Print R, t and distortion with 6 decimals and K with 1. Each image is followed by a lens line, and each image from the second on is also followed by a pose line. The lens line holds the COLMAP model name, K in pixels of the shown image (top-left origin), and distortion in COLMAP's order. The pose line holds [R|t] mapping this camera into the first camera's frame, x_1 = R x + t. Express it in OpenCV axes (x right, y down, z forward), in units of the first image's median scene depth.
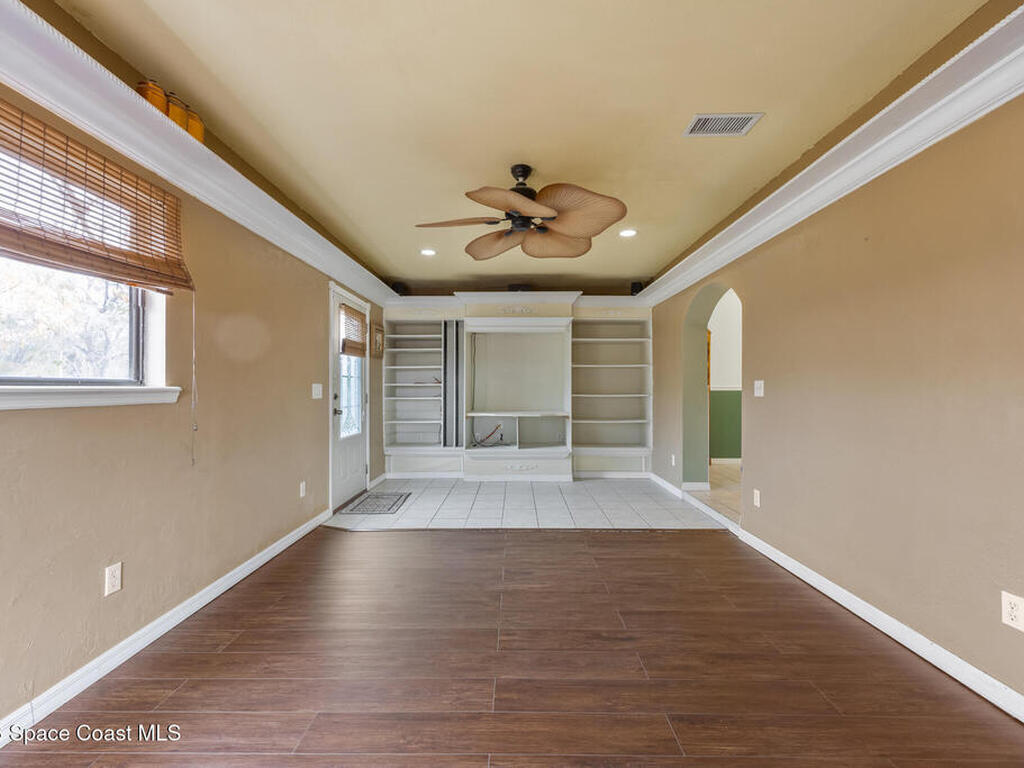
lens RADIAL K [[436.5, 0, 509.7], [0, 436.5, 388.5], [0, 0, 1]] dist [0.002247, 0.000270]
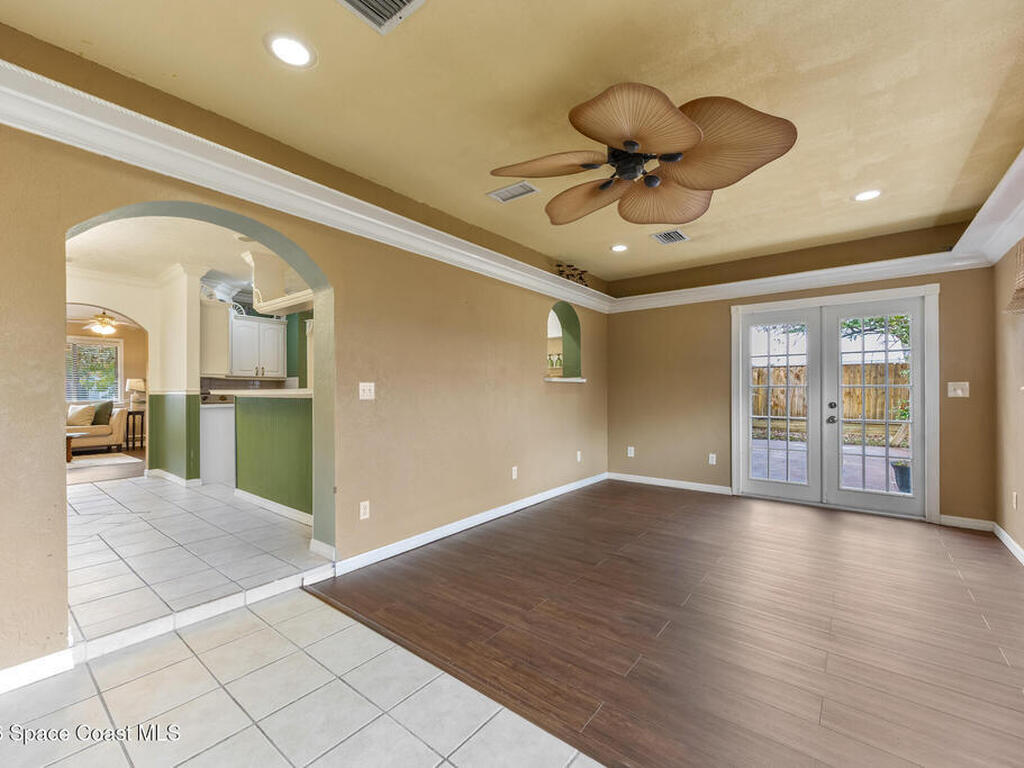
lens RADIAL K [[436.5, 0, 507.3], [0, 436.5, 391.4], [0, 0, 1]] dist [0.002247, 0.000270]
pose [[-0.790031, 0.012831, 0.612933, -0.251001], [0.003884, 0.999866, -0.015925, 0.018590], [-0.613055, -0.010200, -0.789974, 1.641081]]
